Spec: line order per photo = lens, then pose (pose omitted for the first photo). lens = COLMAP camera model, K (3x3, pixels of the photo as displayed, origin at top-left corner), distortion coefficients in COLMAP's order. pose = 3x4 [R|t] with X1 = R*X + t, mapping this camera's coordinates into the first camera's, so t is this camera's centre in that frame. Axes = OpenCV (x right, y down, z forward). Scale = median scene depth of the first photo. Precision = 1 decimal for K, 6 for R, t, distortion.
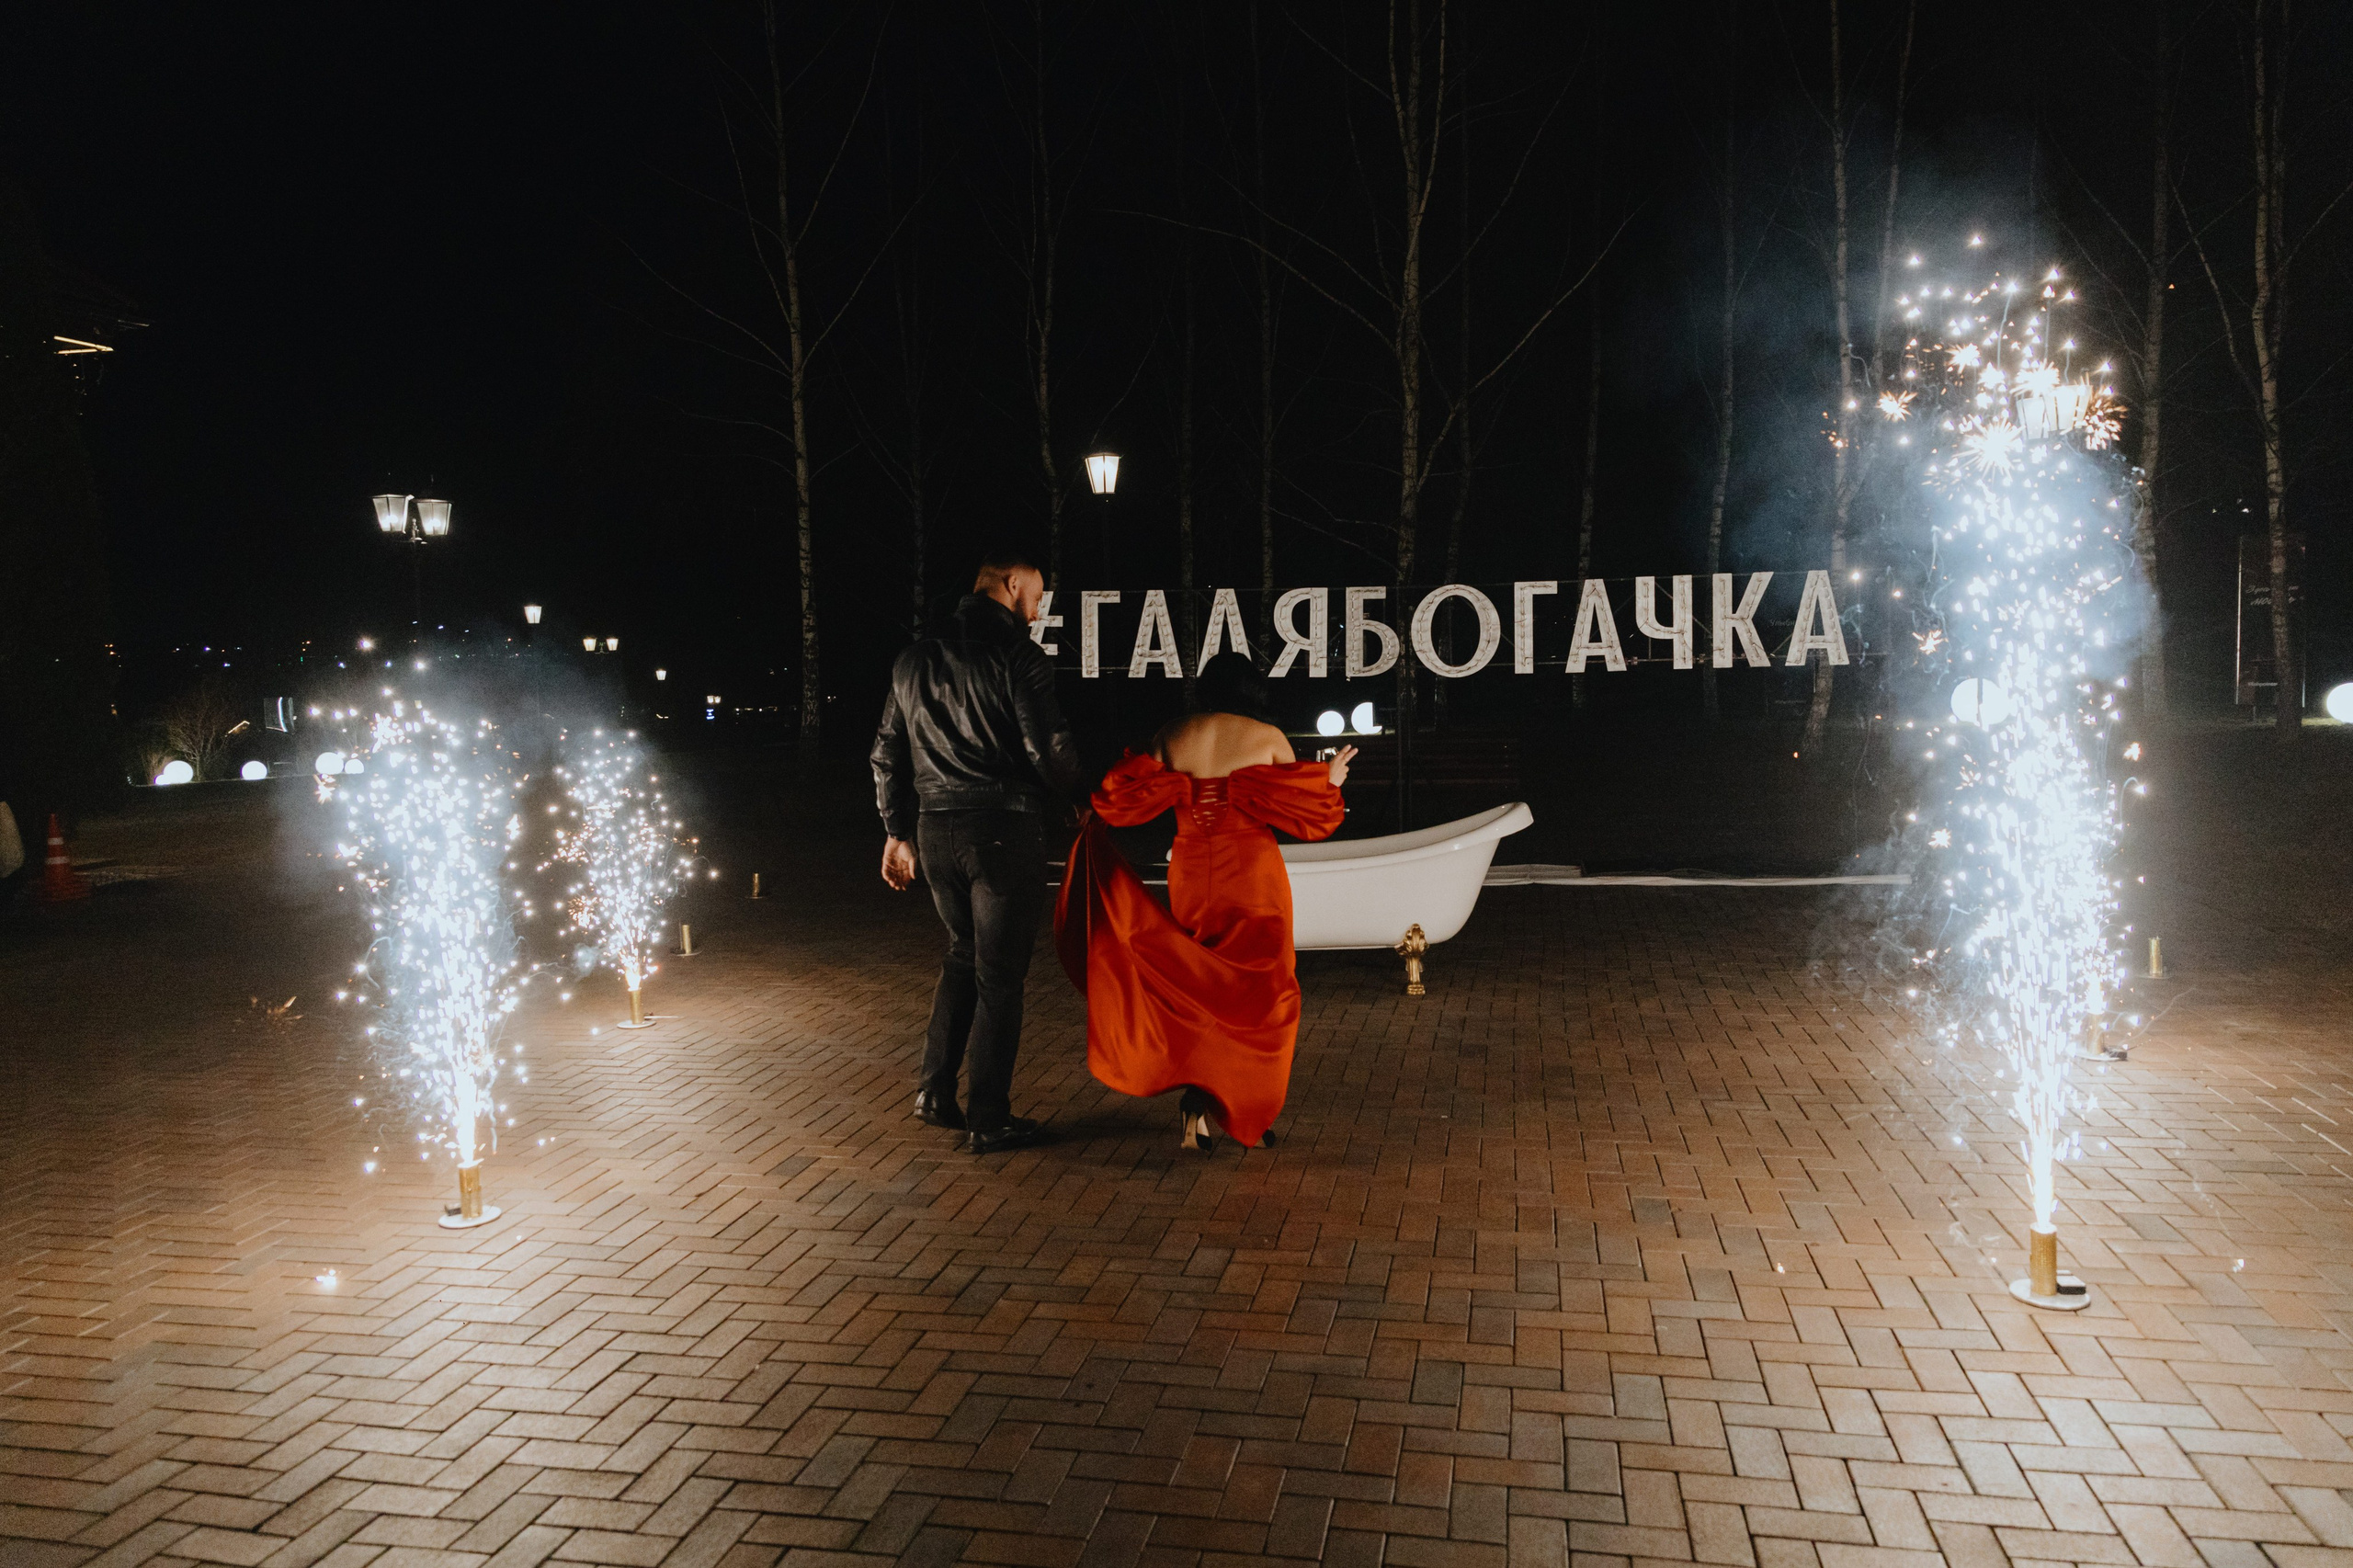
lens RADIAL K [[1617.7, 0, 1174.6], [0, 1617.7, 782.2], [0, 0, 1]] dist [-0.000449, -0.000280]
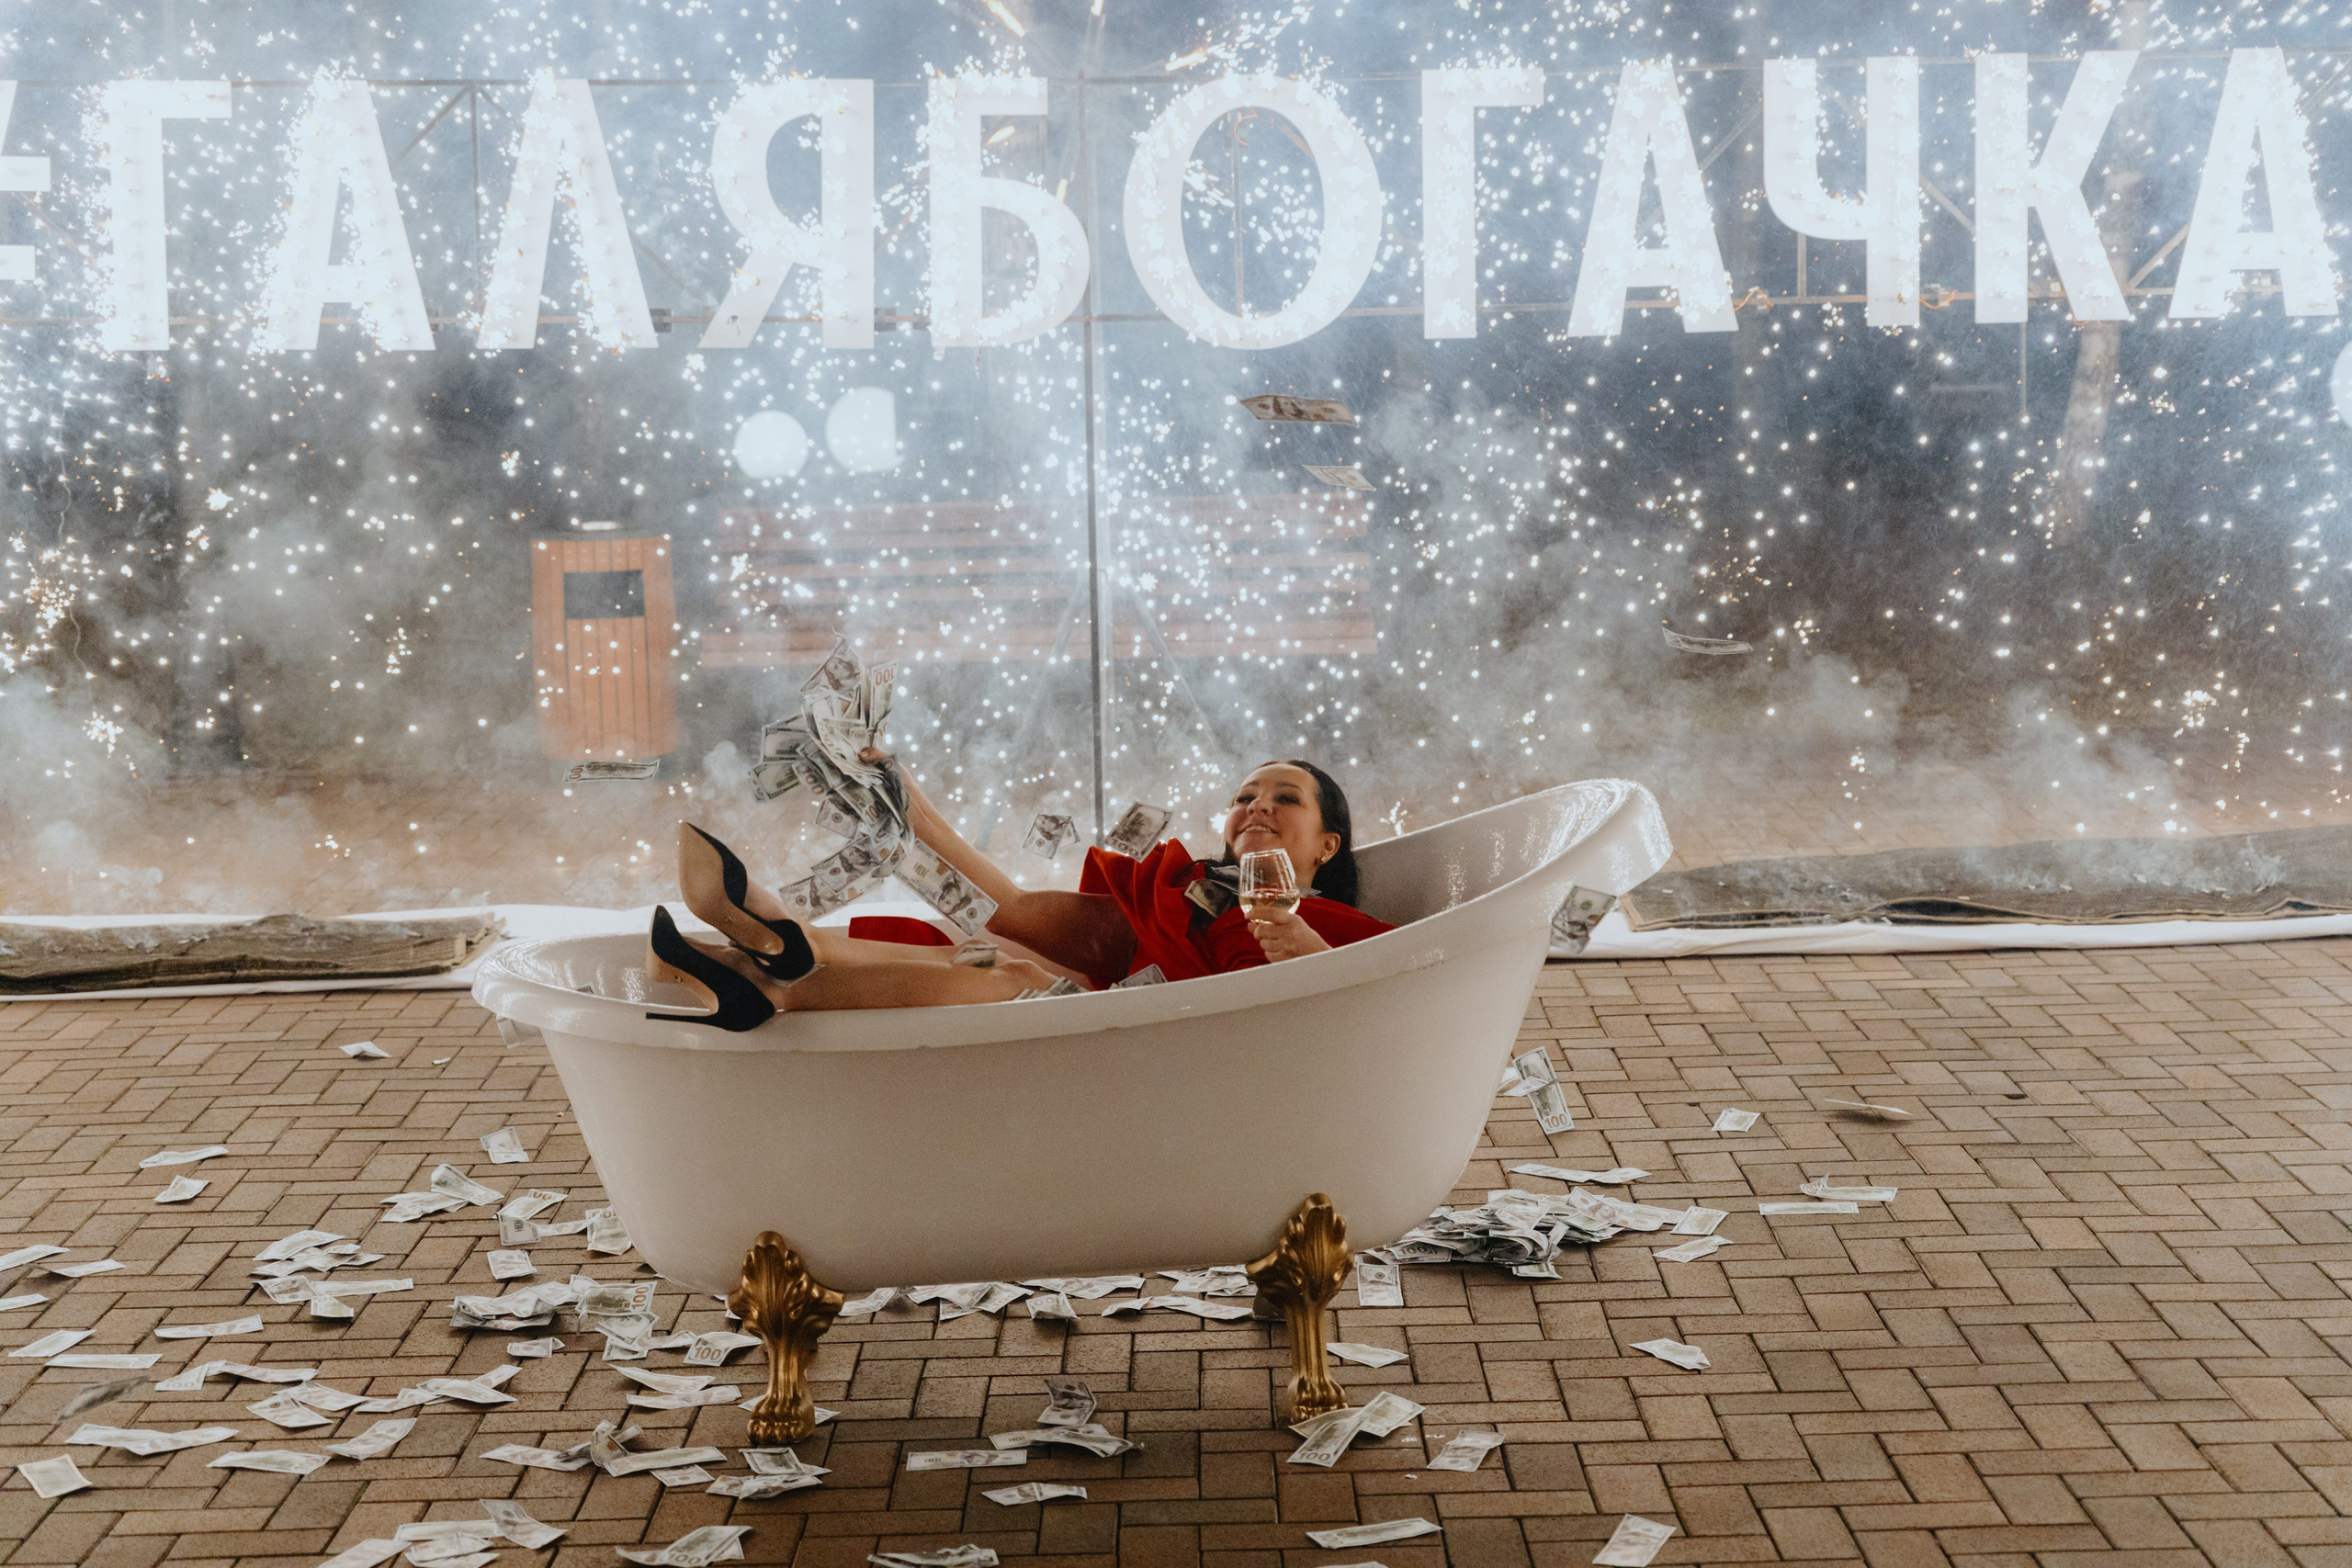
lens RADIAL K [[3981.4, 0, 1178.2], [0, 3981.4, 786.4], [0, 0, 1]] dist [0.010318, -0.034373]
pose [[0.976715, -0.025715, 0.212994, -0.033949], [0.013637, 0.998224, 0.057982, -0.032571], [-0.214107, -0.053727, 0.975331, 0.270503]]
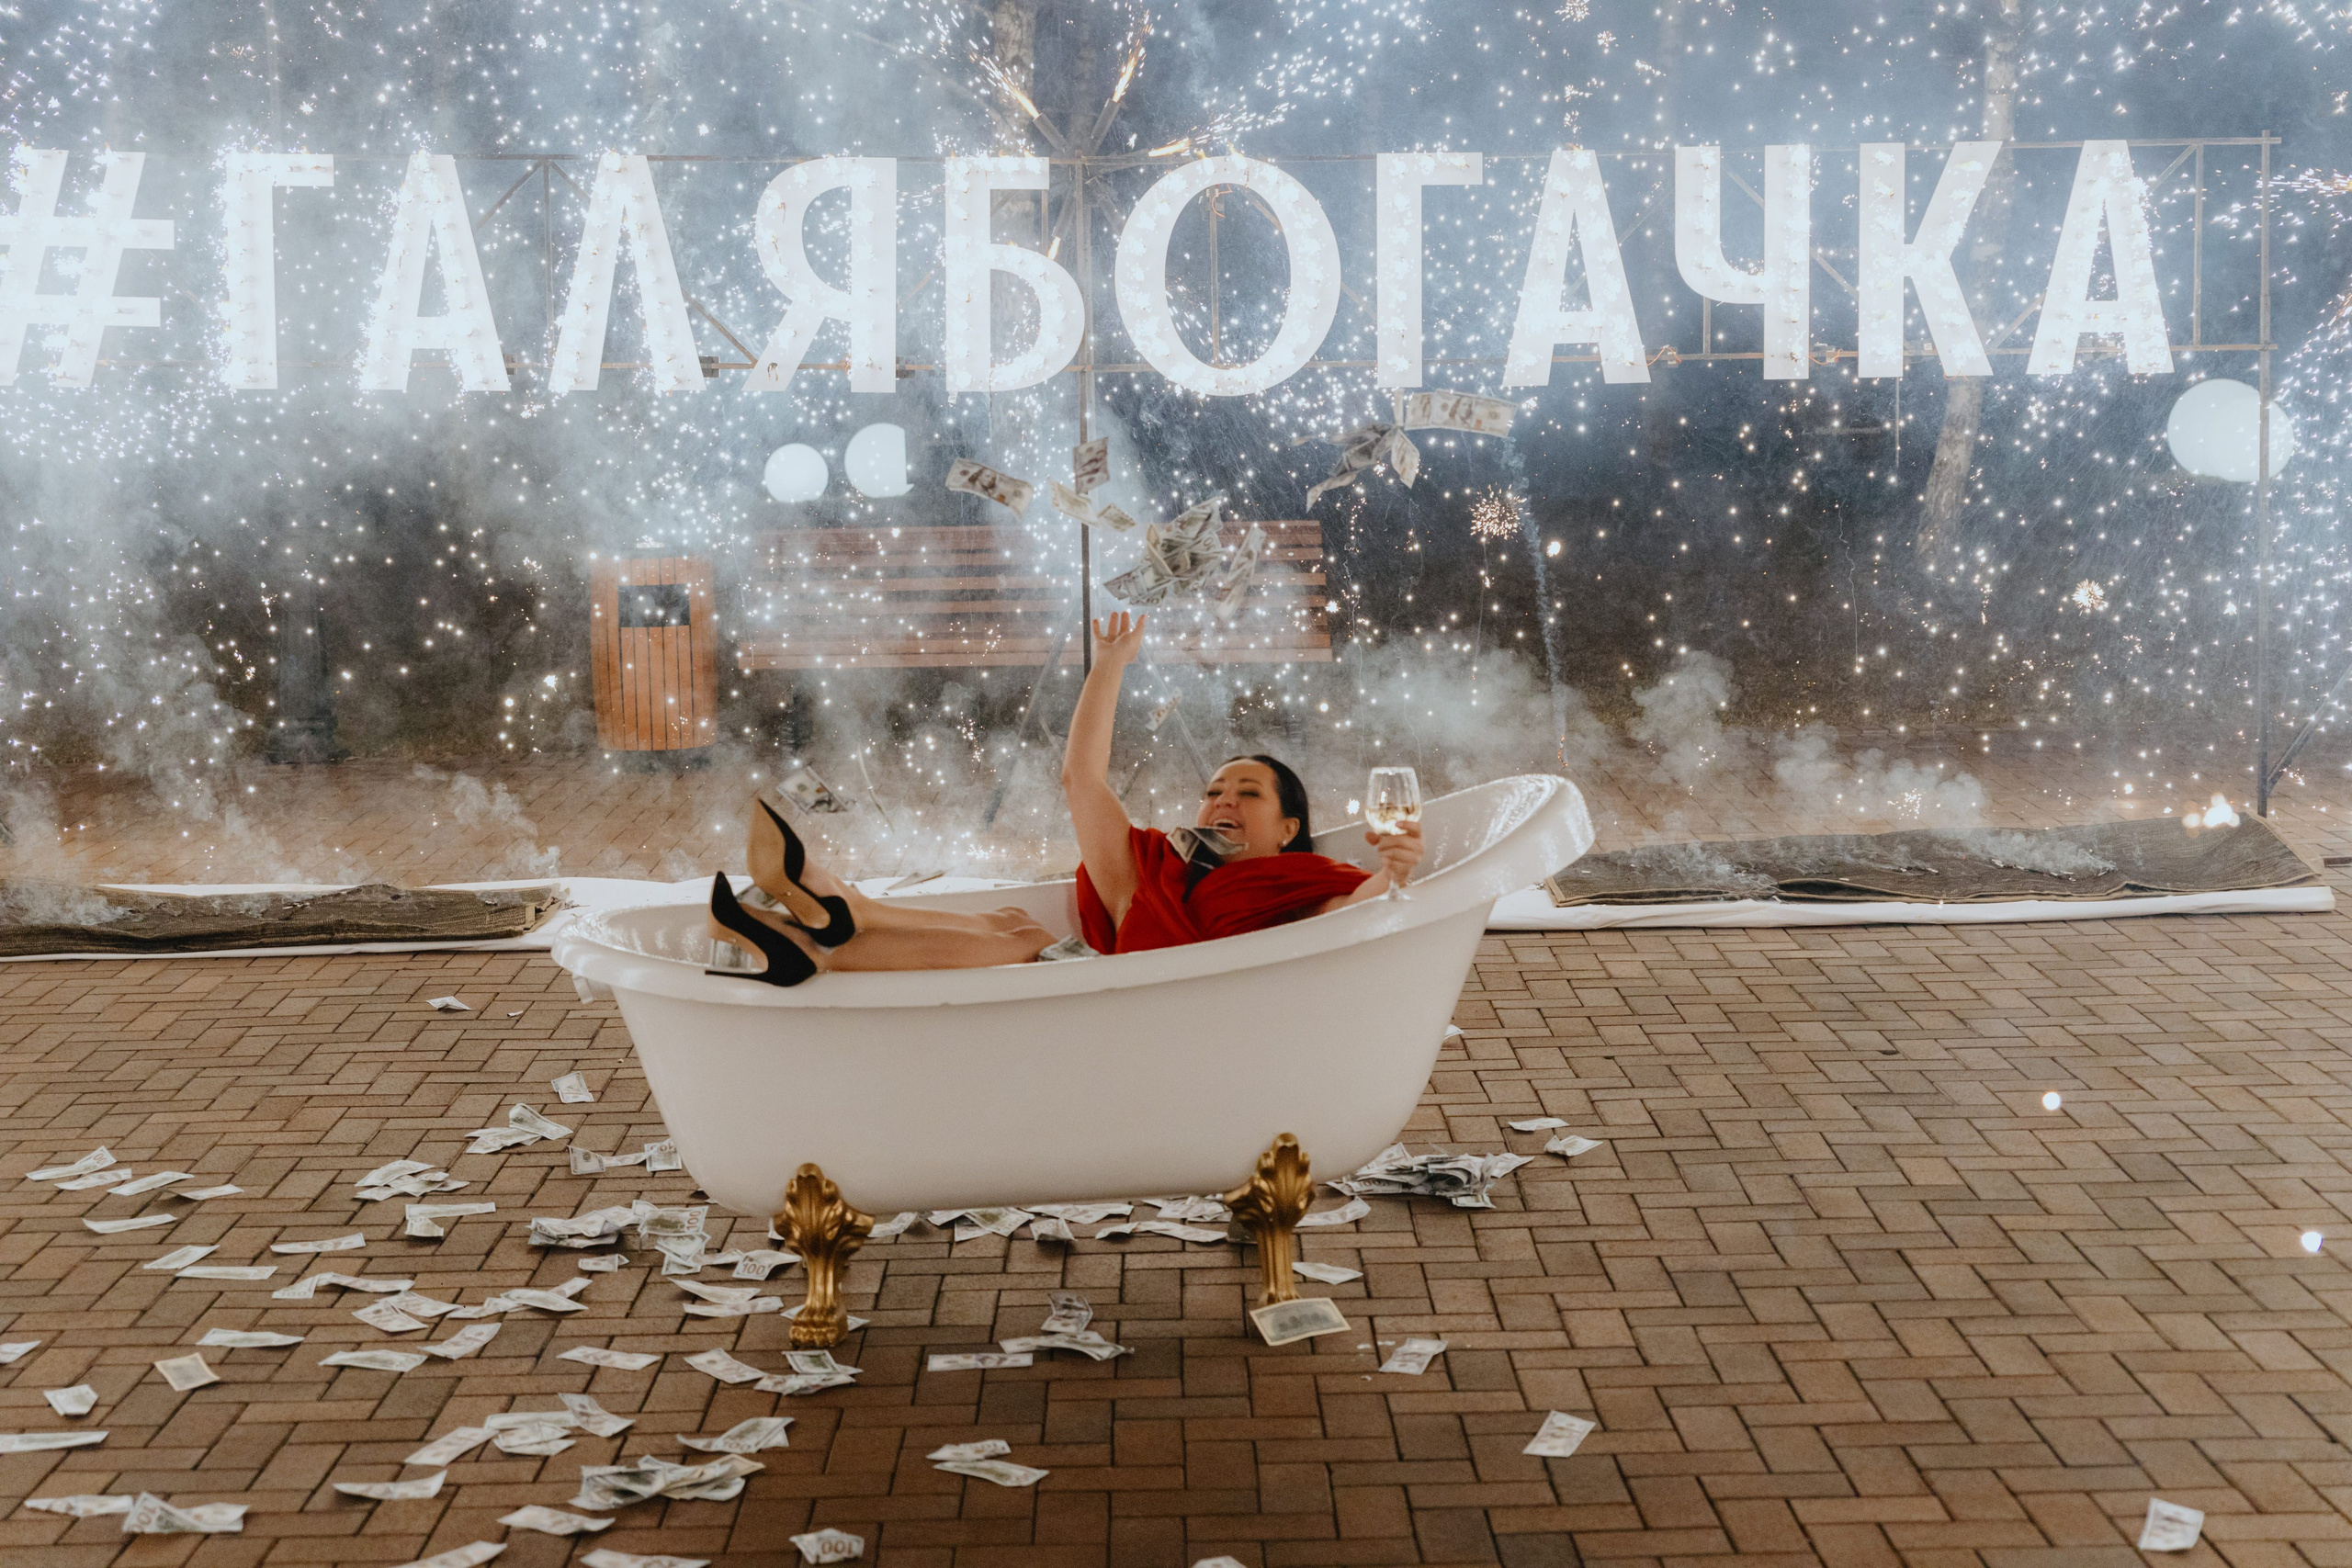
lens RADIAL K [[3520.3, 0, 1178.4], [0, 3520.3, 775.9], [0, 0, 1]] dist [0.004744, -0.020498]
pose [[0.974983, -0.019430, 0.221429, -0.040885], [0.006681, 0.998284, 0.058180, -0.034136], [-0.222179, -0.055245, 0.973439, 0.257736]]
